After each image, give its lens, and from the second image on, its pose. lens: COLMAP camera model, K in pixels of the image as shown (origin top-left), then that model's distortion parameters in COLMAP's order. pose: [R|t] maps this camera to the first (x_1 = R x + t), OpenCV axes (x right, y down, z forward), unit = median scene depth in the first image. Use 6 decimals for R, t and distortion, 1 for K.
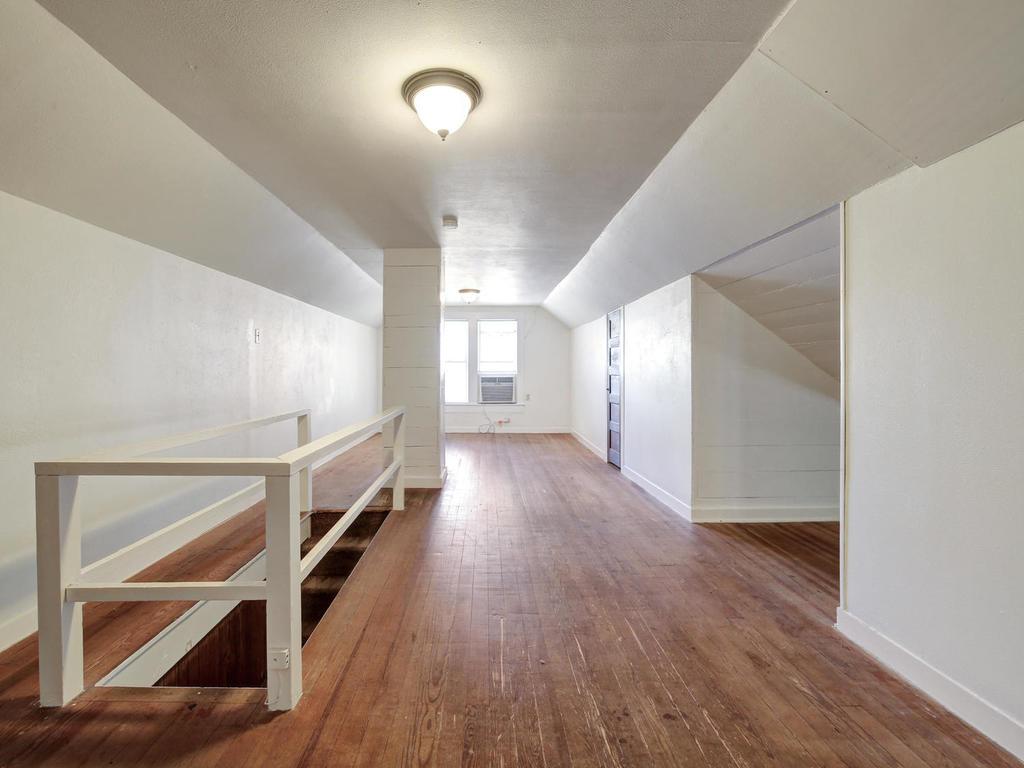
lens RADIAL K [[445.9, 0, 509.0], [0, 445.9, 379.3], [0, 0, 1]] dist [-0.003589, 0.000297]
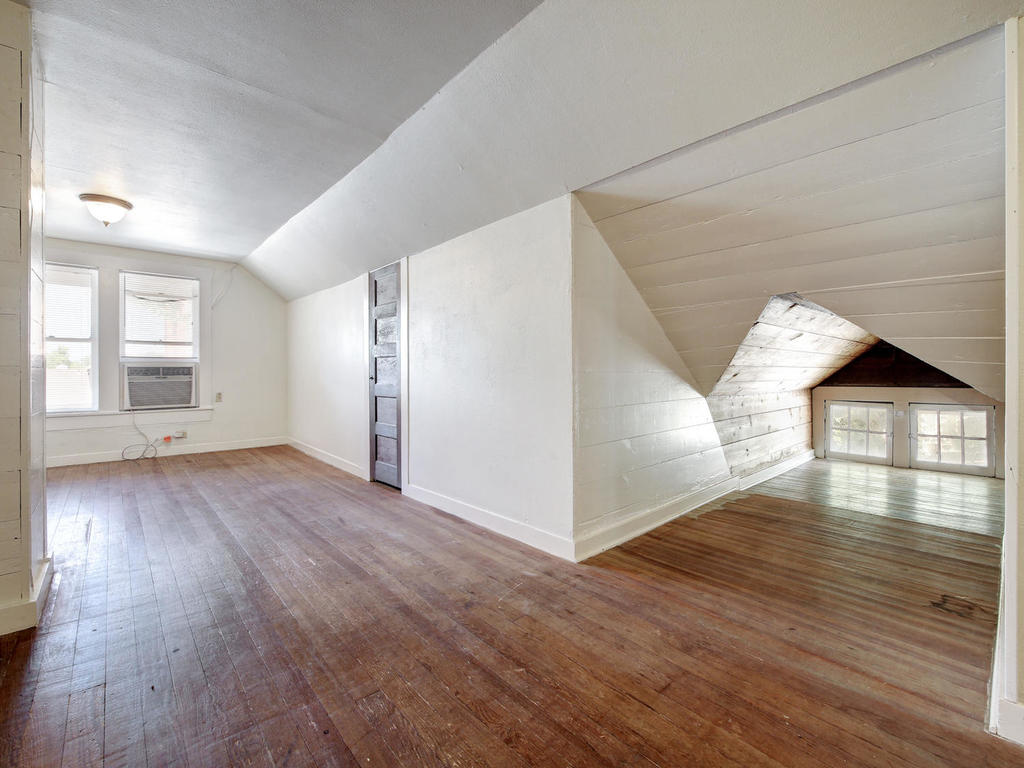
lens RADIAL K [[445.9, 0, 509.3], [0, 445.9, 370.2], [0, 0, 1]] dist [-0.003589, 0.000297]
pose [[0.781784, -0.006055, 0.623520, -0.044828], [0.016485, 0.999804, -0.010961, 0.019921], [-0.623331, 0.018848, 0.781731, 0.283660]]
